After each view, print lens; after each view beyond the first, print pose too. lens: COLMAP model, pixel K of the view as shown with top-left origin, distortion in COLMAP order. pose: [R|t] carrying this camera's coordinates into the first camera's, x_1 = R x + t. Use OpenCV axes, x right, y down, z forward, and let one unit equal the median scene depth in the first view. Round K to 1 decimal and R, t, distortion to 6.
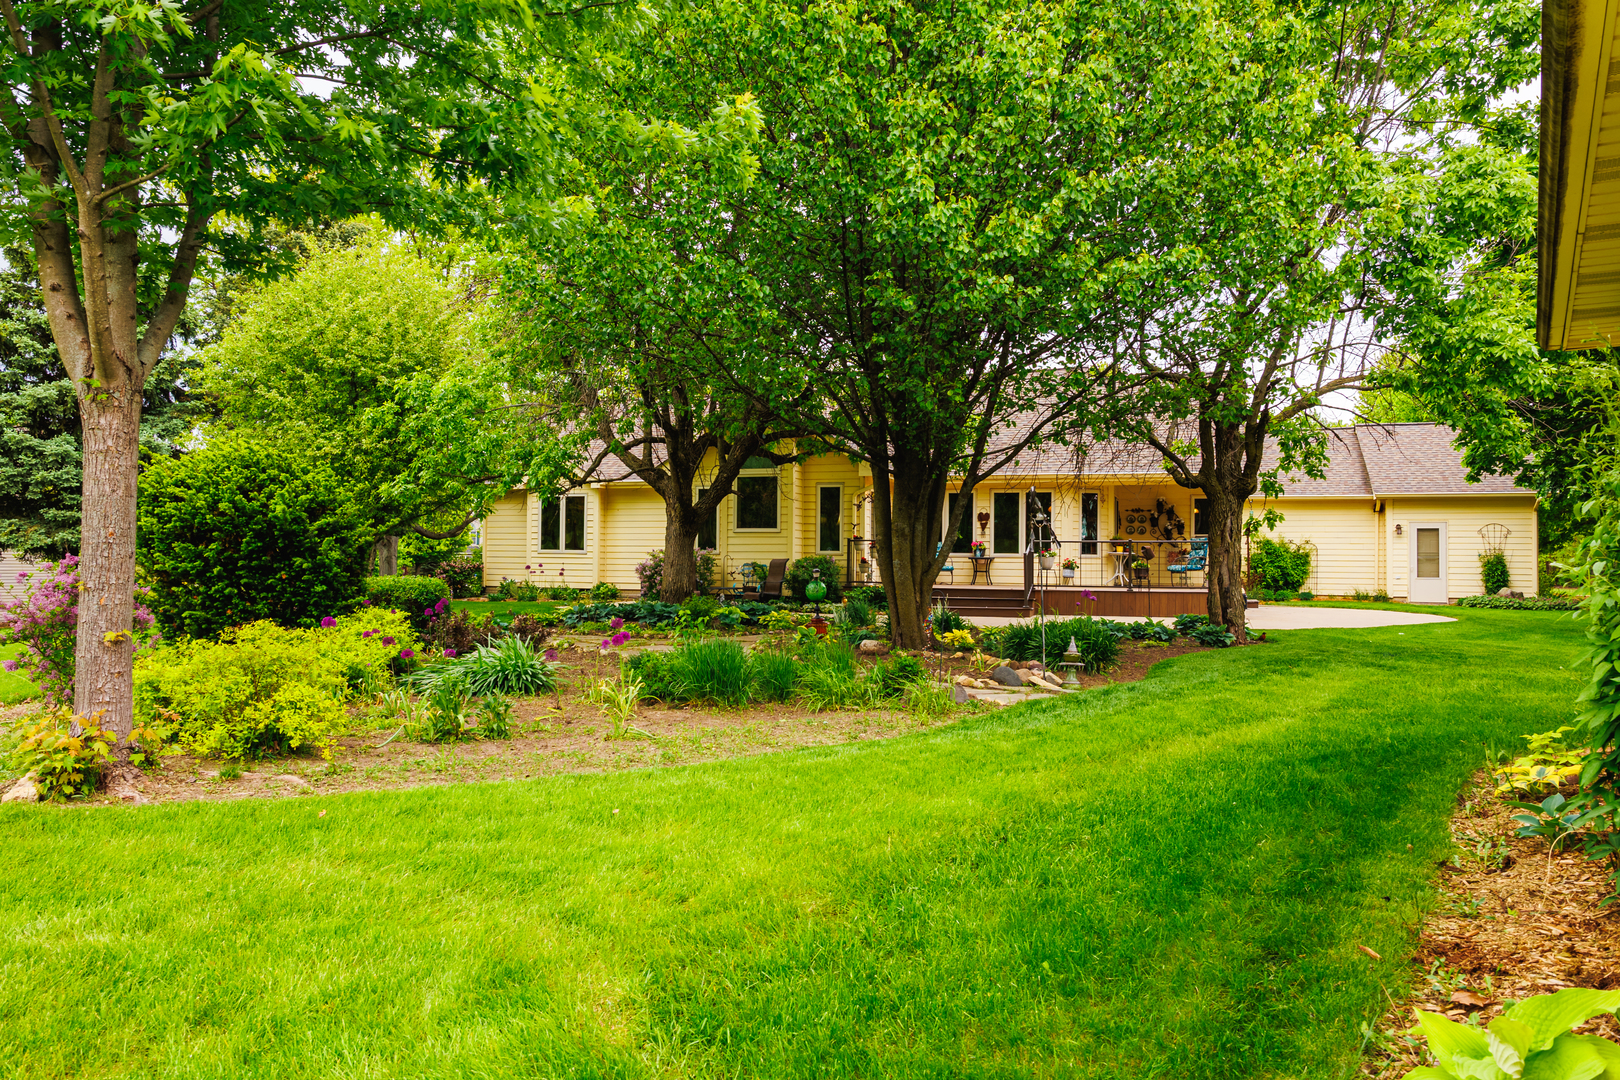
lens RADIAL K [[1081.0, 0, 810.0], [0, 1081.0, 540.0], [0, 0, 1]] dist [-0.003660, -0.000958]
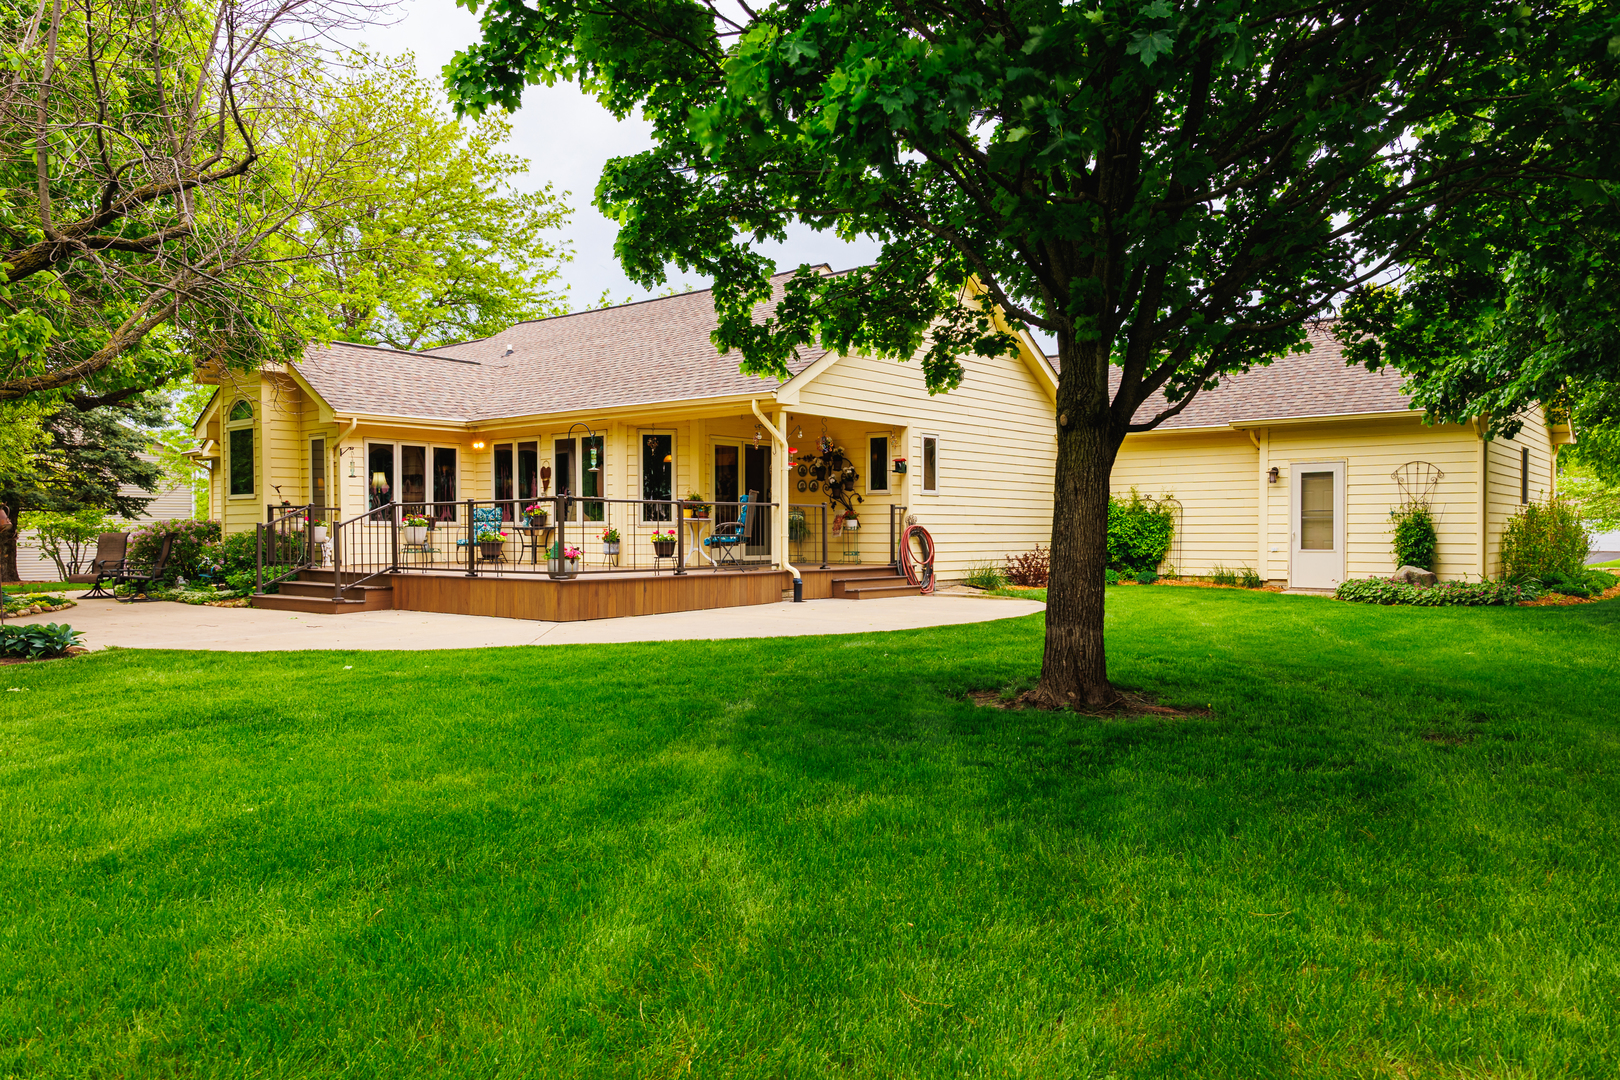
lens RADIAL K [[1081.0, 0, 810.0], [0, 1081.0, 540.0], [0, 0, 1]] dist [-0.003660, -0.000958]
pose [[0.945130, -0.007235, -0.326614, 0.577147], [0.016886, 0.999500, 0.026723, 0.008197], [0.326258, -0.030771, 0.944780, 0.353567]]
